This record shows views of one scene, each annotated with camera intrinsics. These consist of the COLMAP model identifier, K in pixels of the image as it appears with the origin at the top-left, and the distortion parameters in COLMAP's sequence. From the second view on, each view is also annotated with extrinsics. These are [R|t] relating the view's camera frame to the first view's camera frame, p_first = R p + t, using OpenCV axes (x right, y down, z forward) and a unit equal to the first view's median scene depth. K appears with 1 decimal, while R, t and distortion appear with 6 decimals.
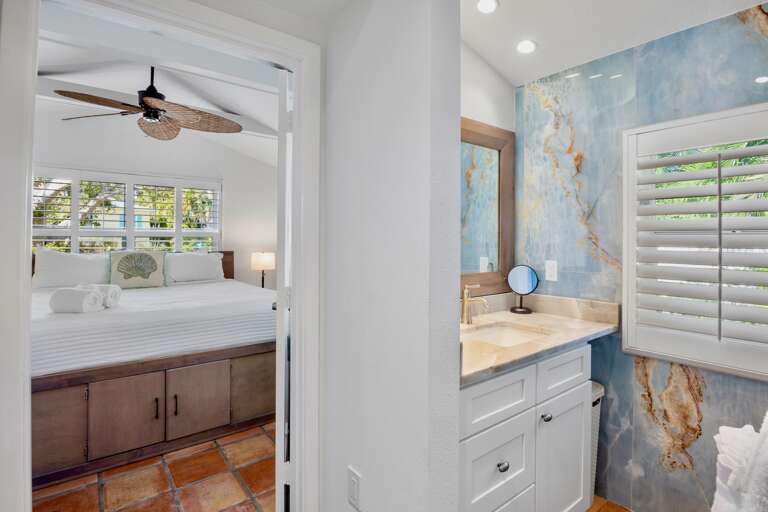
lens RADIAL K [[388.6, 0, 384.2], [0, 388.6, 251.9], [0, 0, 1]] dist [-0.023818, 0.000845]
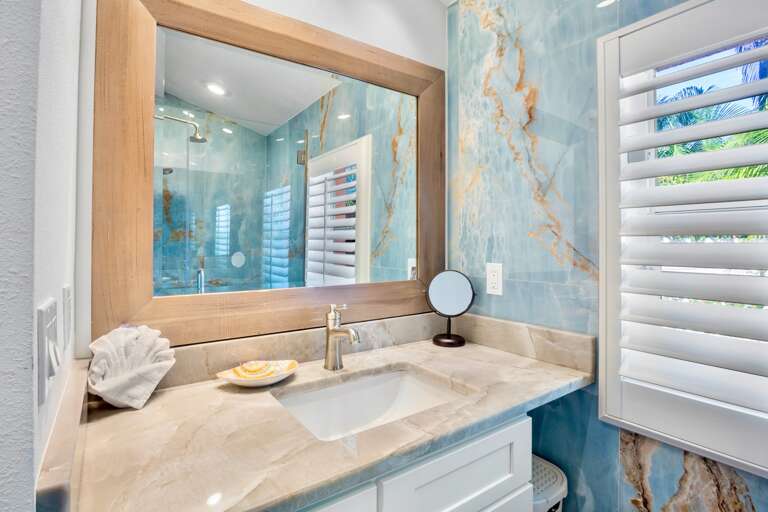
lens RADIAL K [[388.6, 0, 384.5], [0, 388.6, 254.8], [0, 0, 1]] dist [-0.023818, 0.000845]
pose [[0.999075, -0.007153, -0.042410, 0.286751], [0.007078, 0.999973, -0.001939, 0.009297], [0.042423, 0.001637, 0.999098, 0.363903]]
